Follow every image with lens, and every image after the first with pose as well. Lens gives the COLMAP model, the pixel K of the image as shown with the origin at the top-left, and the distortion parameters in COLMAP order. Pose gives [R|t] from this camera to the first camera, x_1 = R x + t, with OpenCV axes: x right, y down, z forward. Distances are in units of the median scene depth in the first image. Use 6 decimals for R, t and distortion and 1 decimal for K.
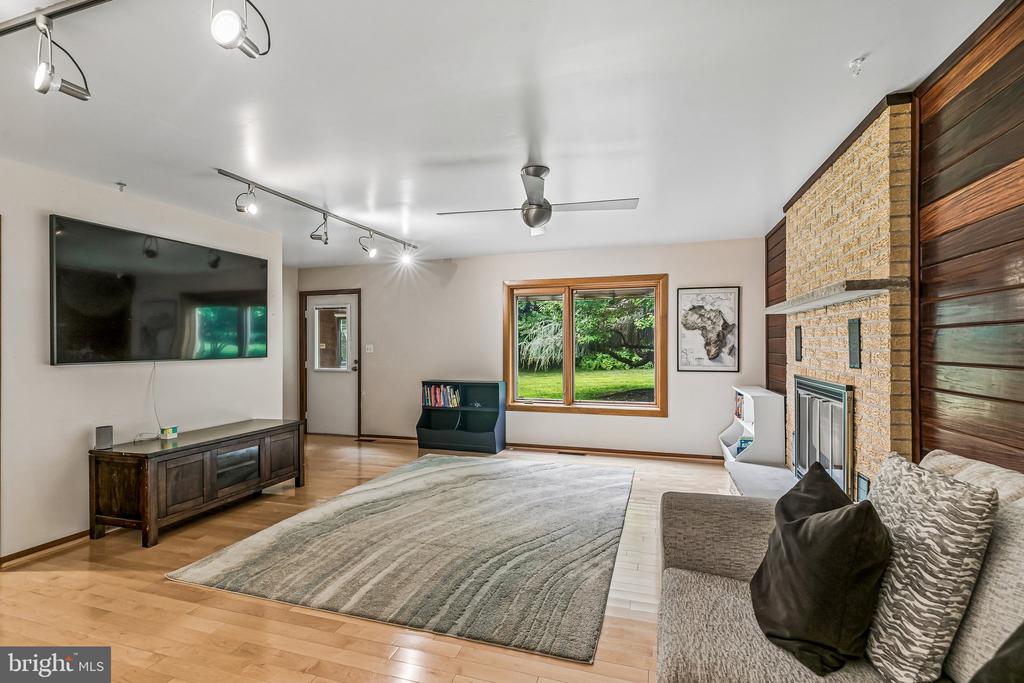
lens RADIAL K [[465.5, 0, 511.0], [0, 465.5, 340.7], [0, 0, 1]] dist [0.015376, 0.000239]
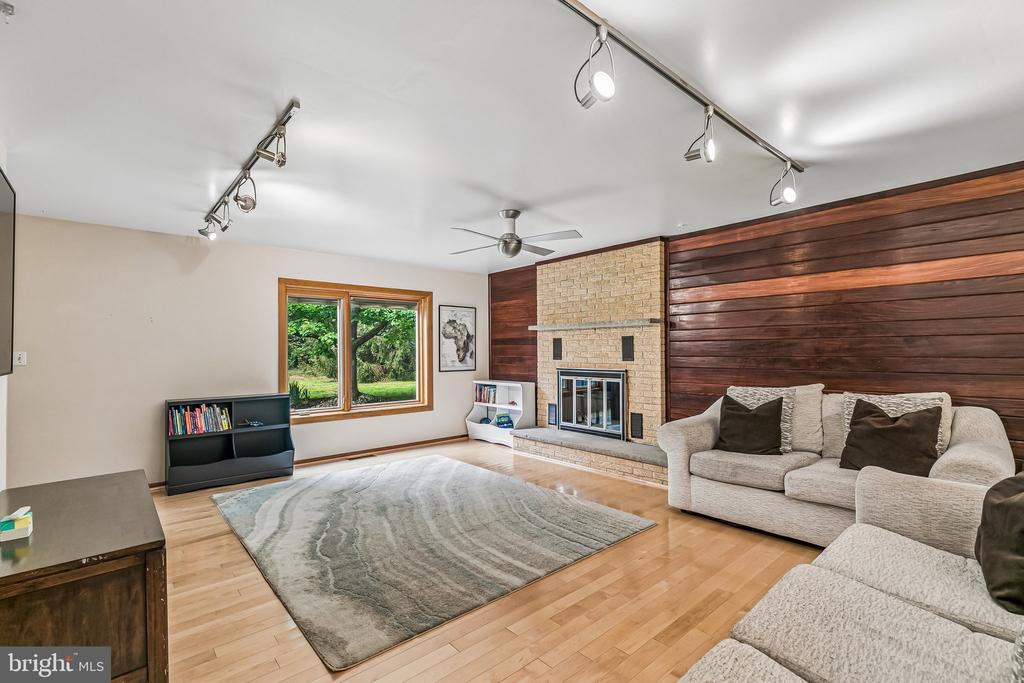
lens RADIAL K [[465.5, 0, 510.2], [0, 465.5, 347.4], [0, 0, 1]] dist [0.015376, 0.000239]
pose [[0.517641, 0.004392, 0.855587, -0.624828], [-0.002578, 0.999990, -0.003574, 0.004649], [-0.855594, -0.000355, 0.517647, 0.206555]]
